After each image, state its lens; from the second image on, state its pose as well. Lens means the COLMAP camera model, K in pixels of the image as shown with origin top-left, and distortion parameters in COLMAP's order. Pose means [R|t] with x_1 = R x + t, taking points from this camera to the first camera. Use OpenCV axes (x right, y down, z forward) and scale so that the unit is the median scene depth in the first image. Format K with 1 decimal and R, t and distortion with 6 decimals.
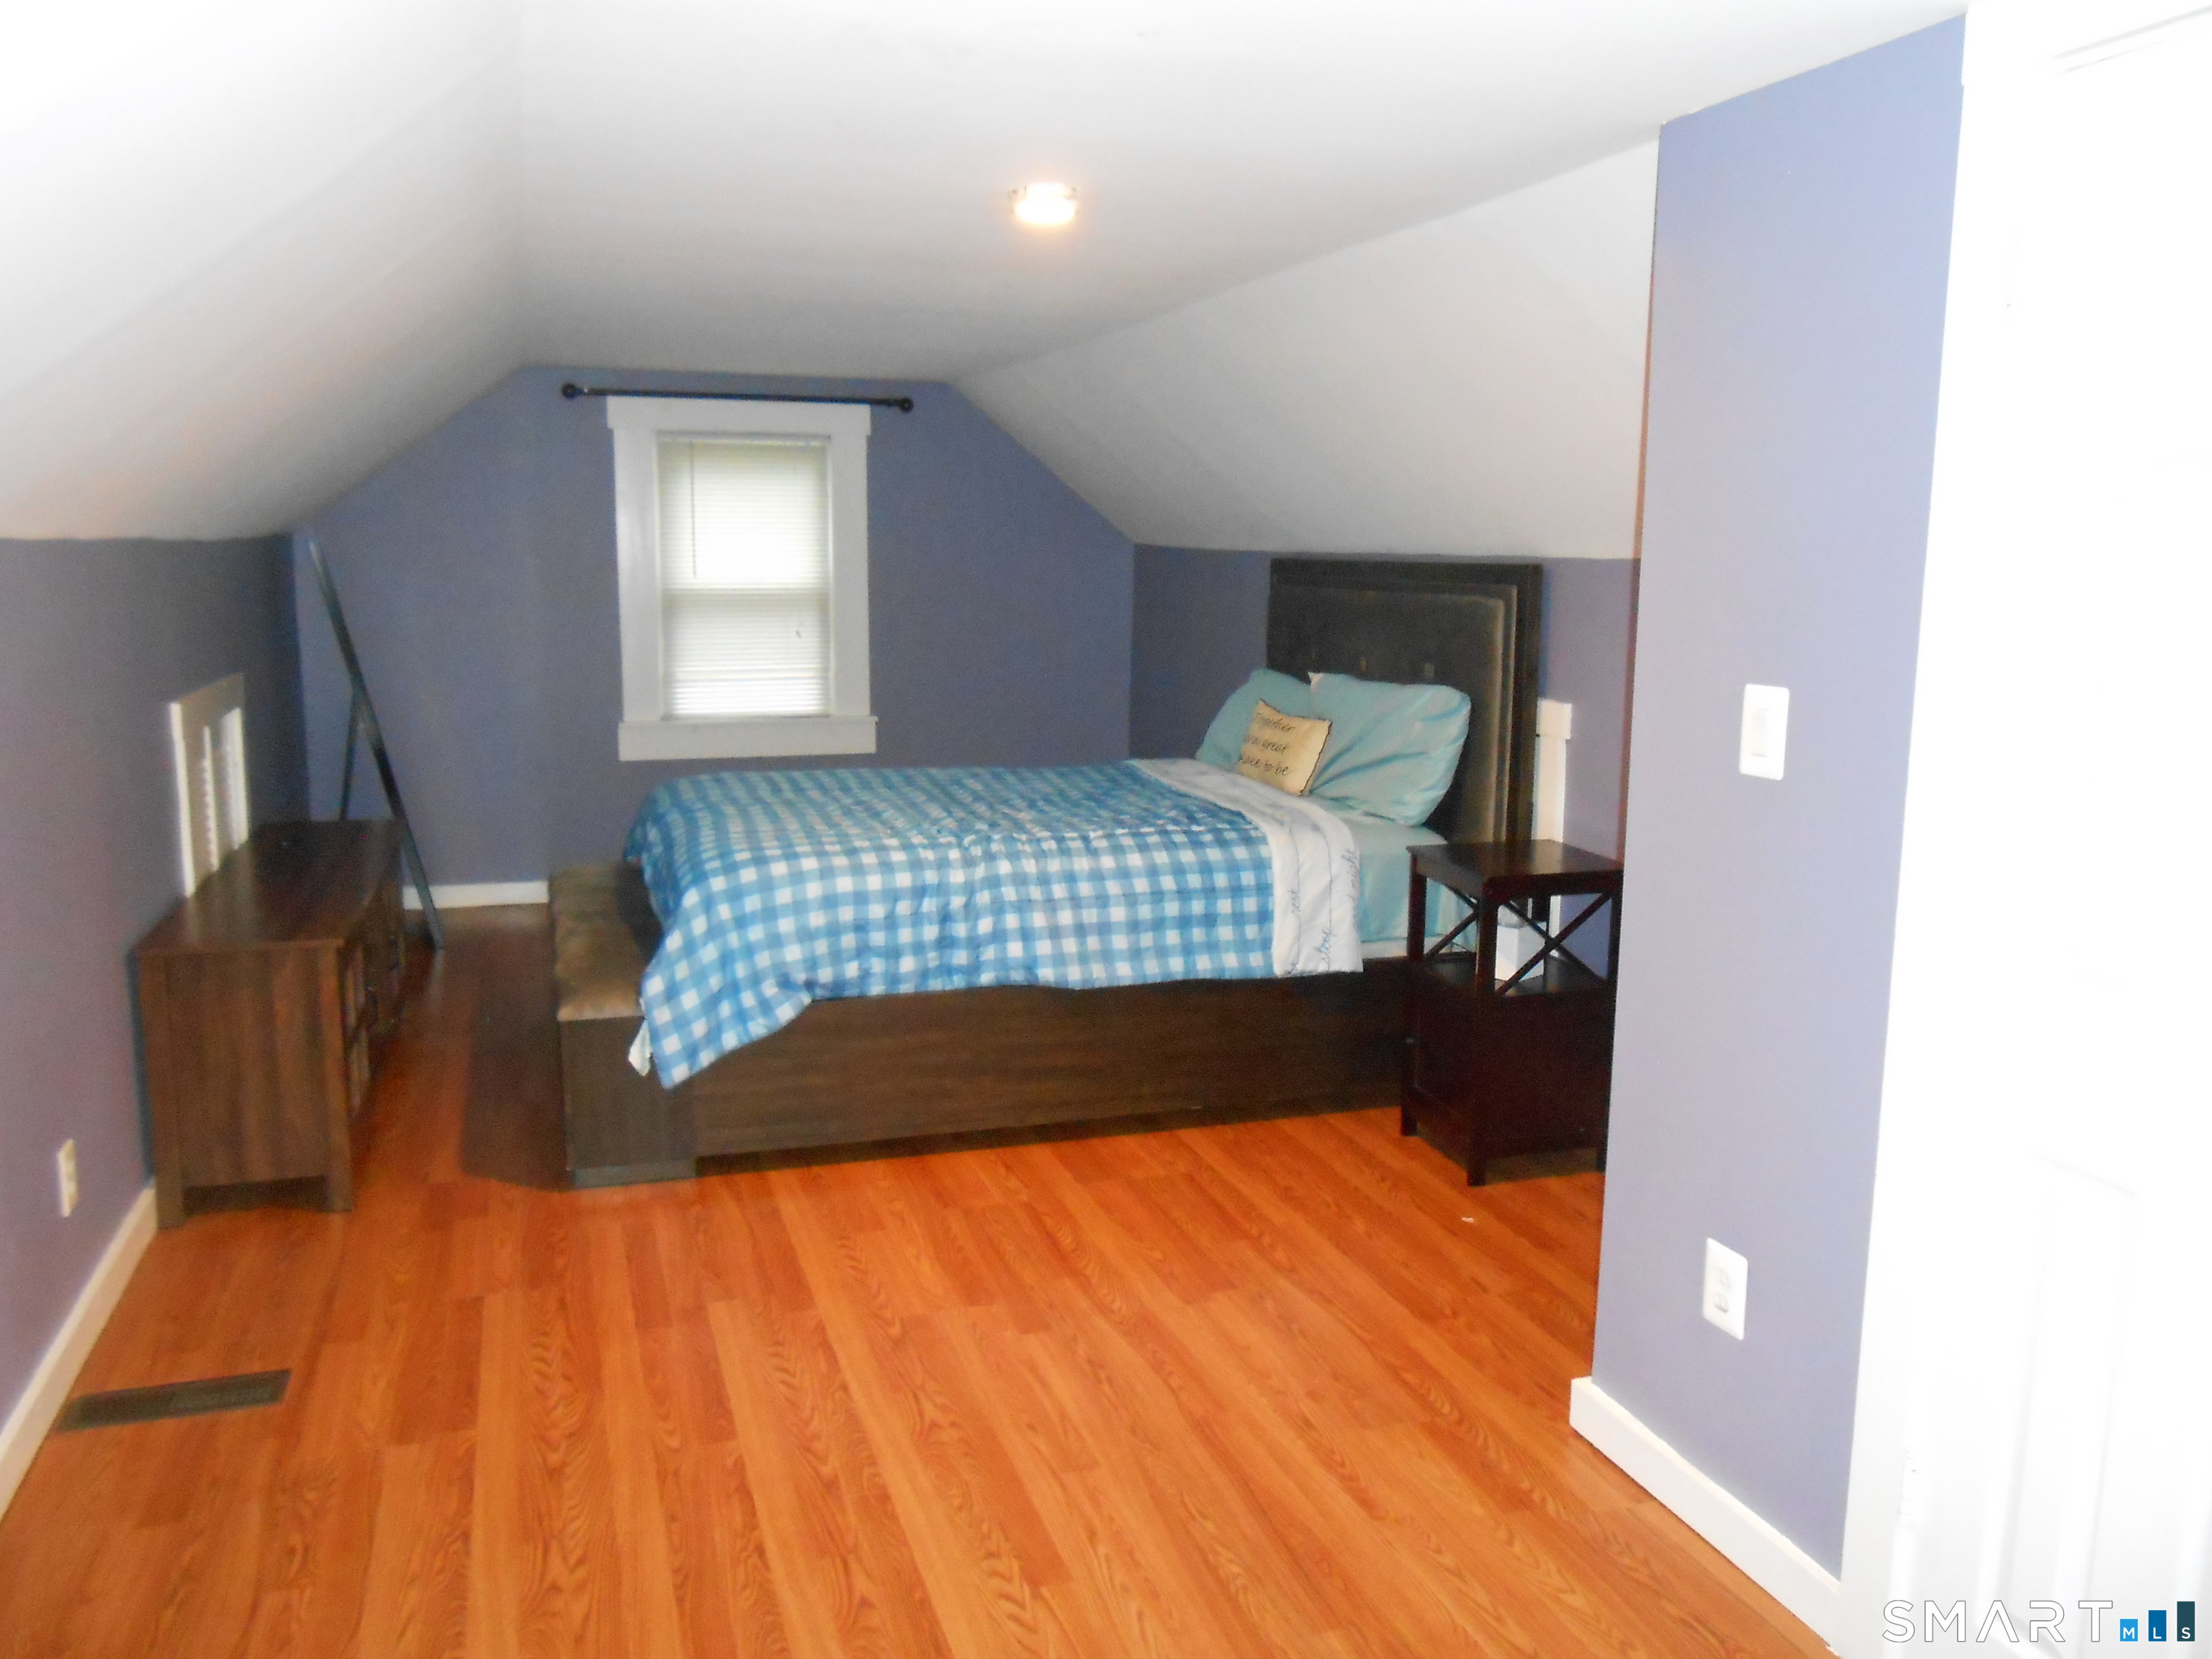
lens RADIAL K [[1709.0, 0, 1117.5], [0, 1709.0, 822.8], [0, 0, 1]] dist [-0.040714, 0.045734]
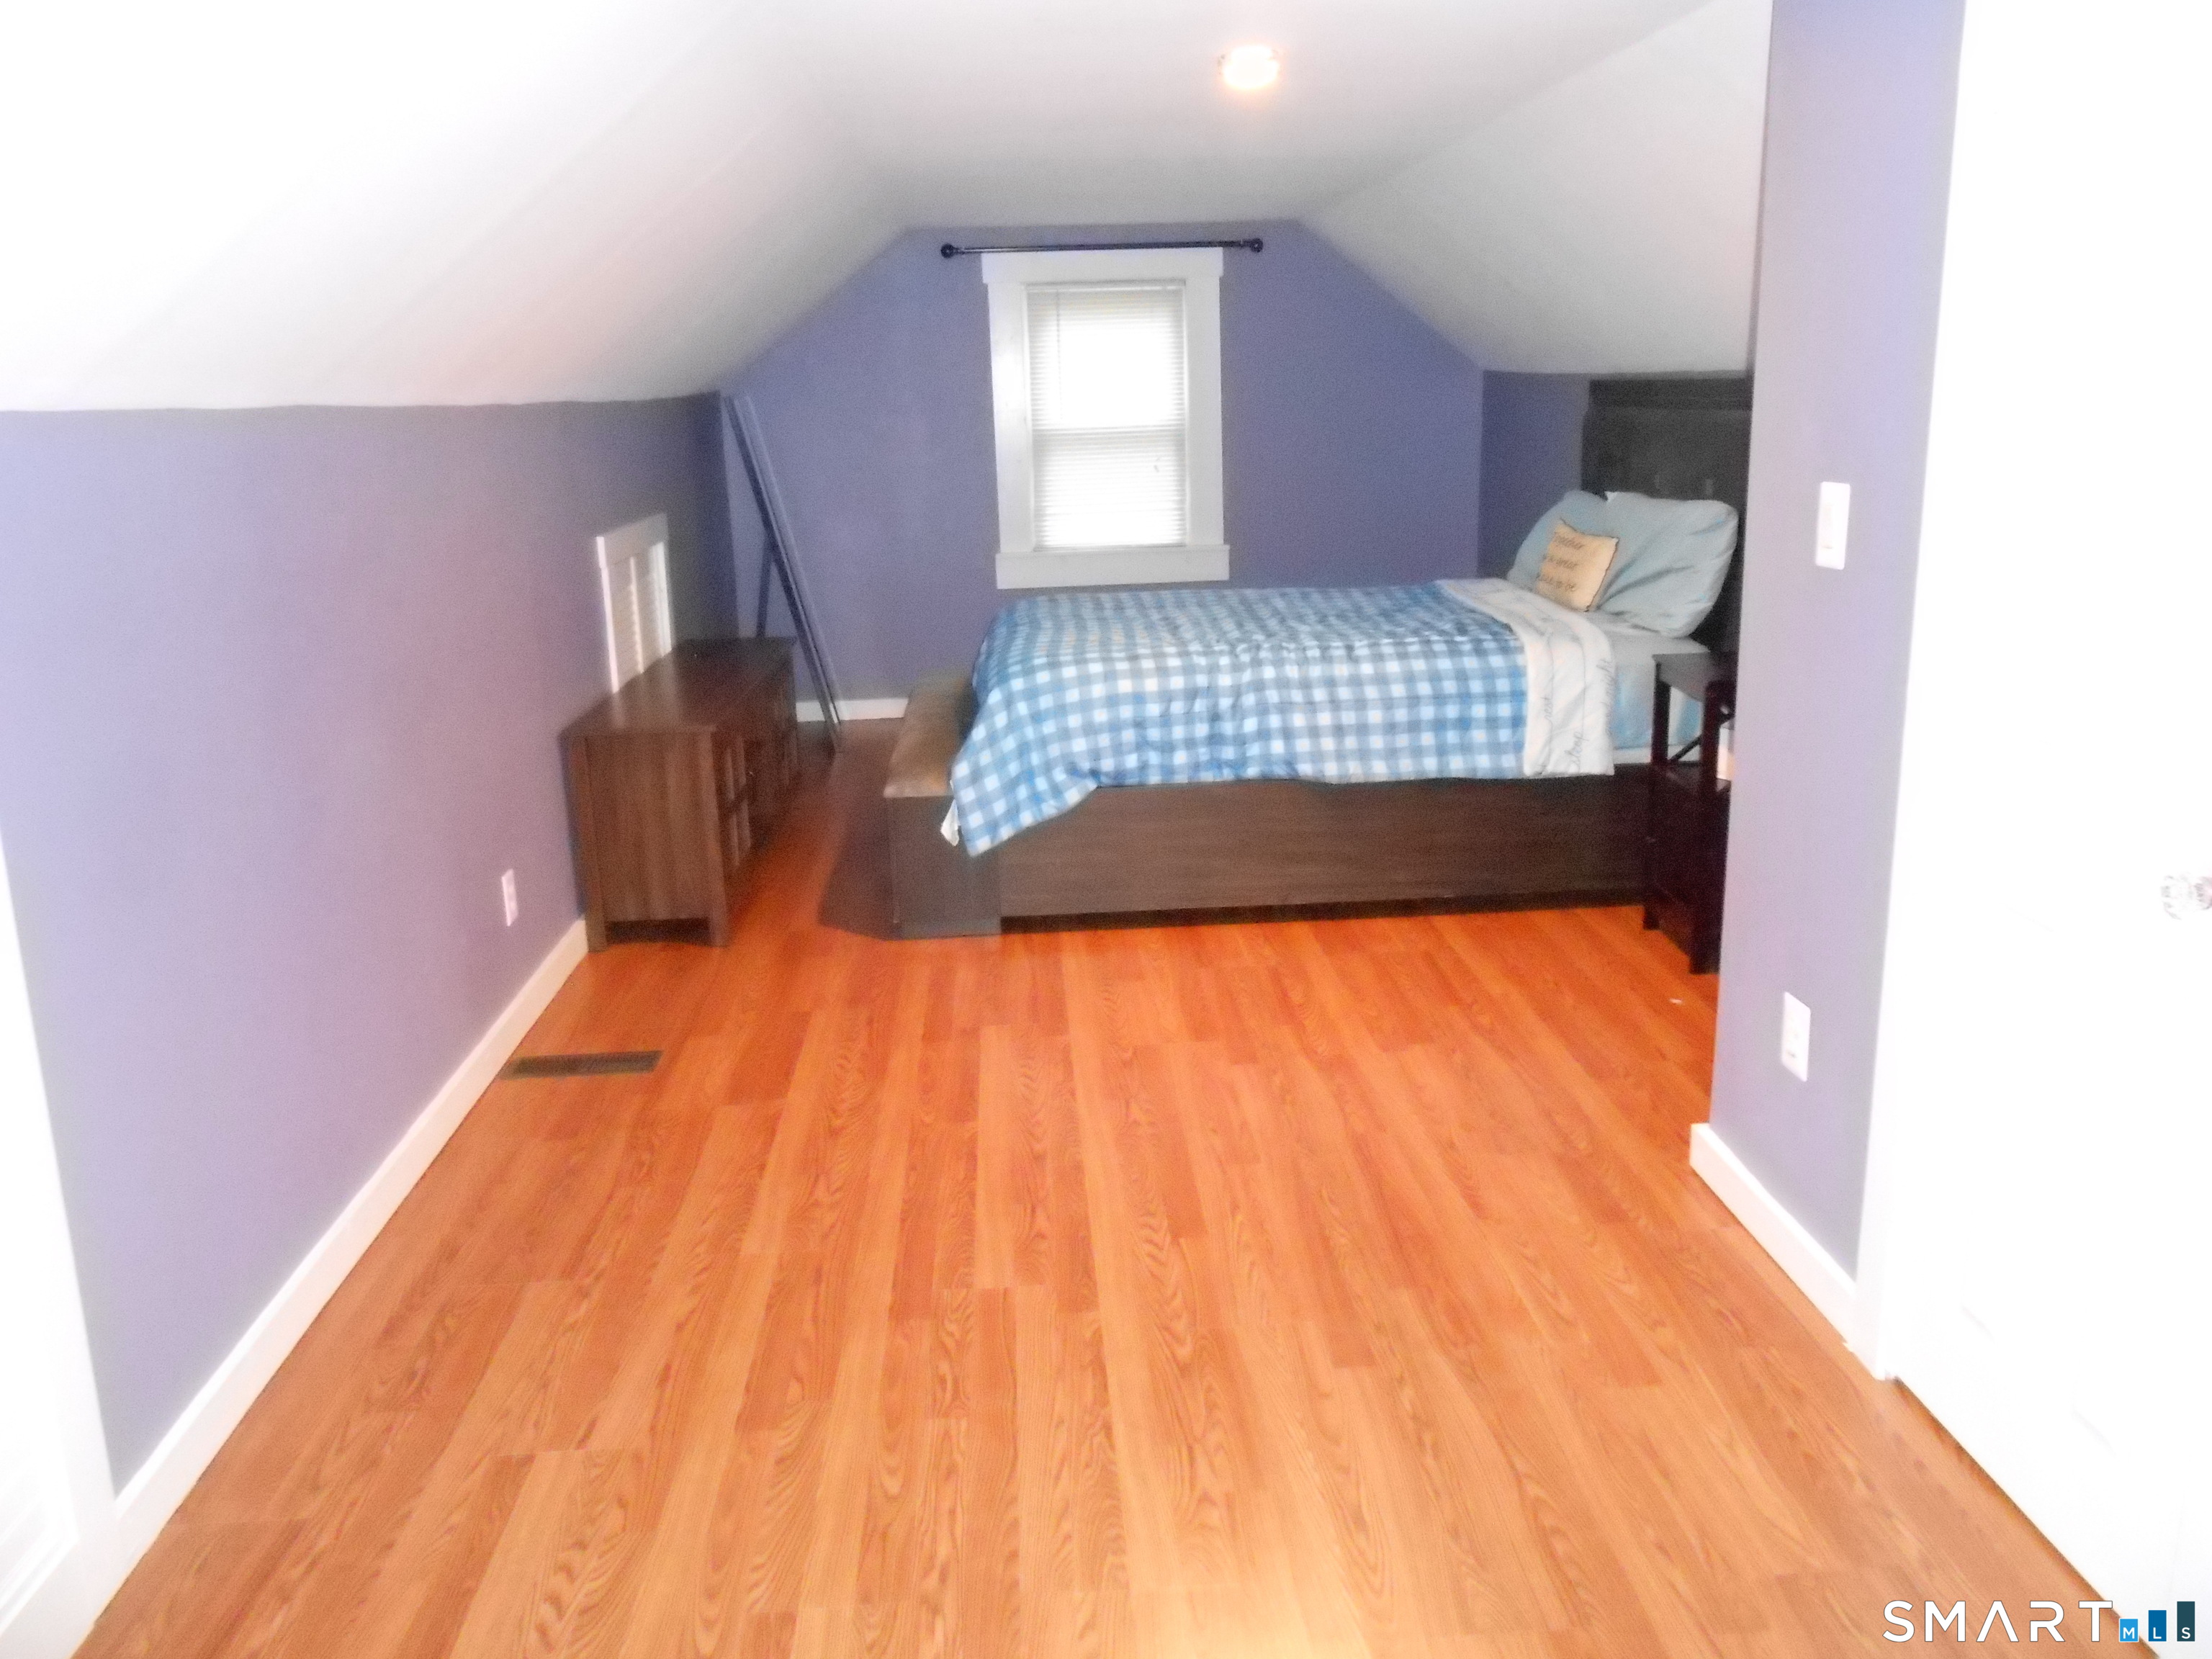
lens RADIAL K [[1709.0, 0, 1112.4], [0, 1709.0, 814.6], [0, 0, 1]] dist [-0.040714, 0.045734]
pose [[0.963839, 0.025413, -0.265270, 0.139126], [-0.002021, 0.996111, 0.088085, 0.021561], [0.266477, -0.084364, 0.960142, -0.107060]]
